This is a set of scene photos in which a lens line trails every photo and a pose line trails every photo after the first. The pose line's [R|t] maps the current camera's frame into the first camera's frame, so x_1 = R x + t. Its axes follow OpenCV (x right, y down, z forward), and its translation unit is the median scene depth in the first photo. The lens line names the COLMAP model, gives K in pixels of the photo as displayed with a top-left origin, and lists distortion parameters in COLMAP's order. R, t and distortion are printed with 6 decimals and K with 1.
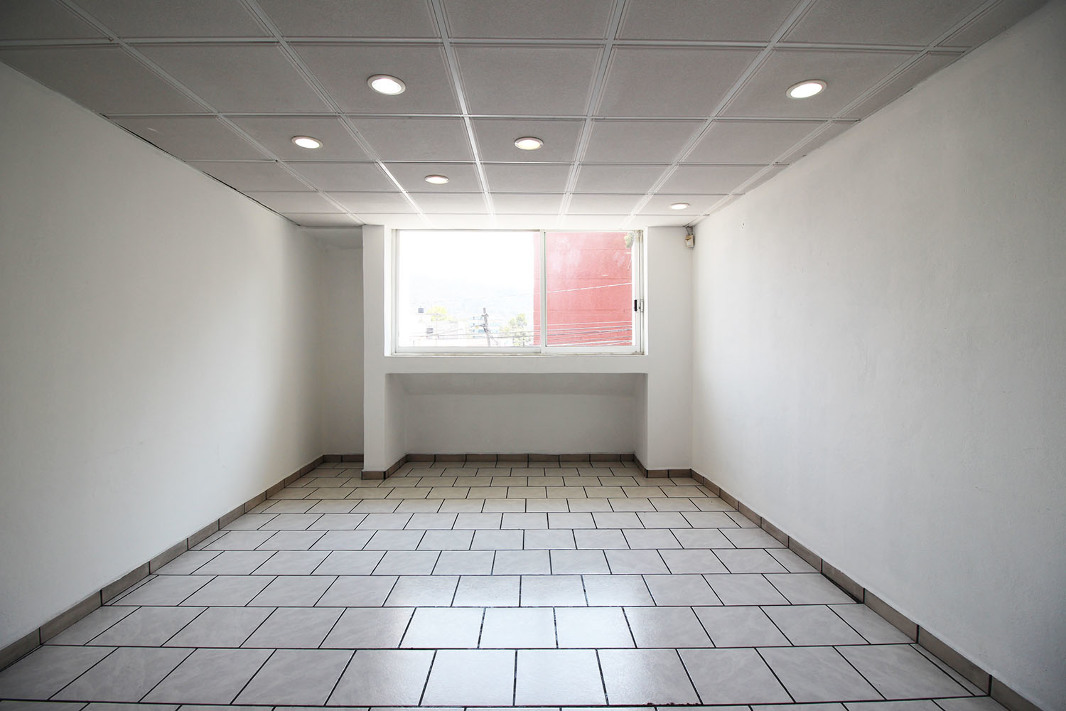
lens RADIAL K [[498.0, 0, 537.5], [0, 498.0, 351.1], [0, 0, 1]] dist [-0.002621, -0.002549]
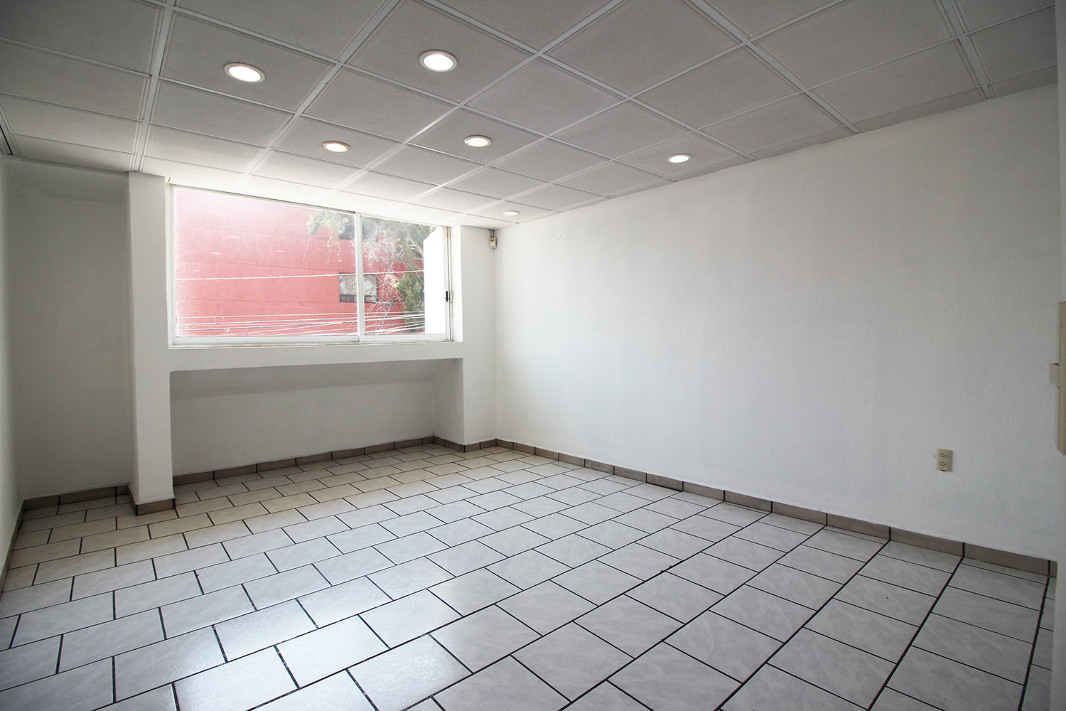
lens RADIAL K [[498.0, 0, 537.3], [0, 498.0, 353.6], [0, 0, 1]] dist [-0.002621, -0.002549]
pose [[0.763720, -0.033238, 0.644692, -0.372756], [0.024423, 0.999446, 0.022595, 0.014035], [-0.645086, -0.001511, 0.764109, 0.050085]]
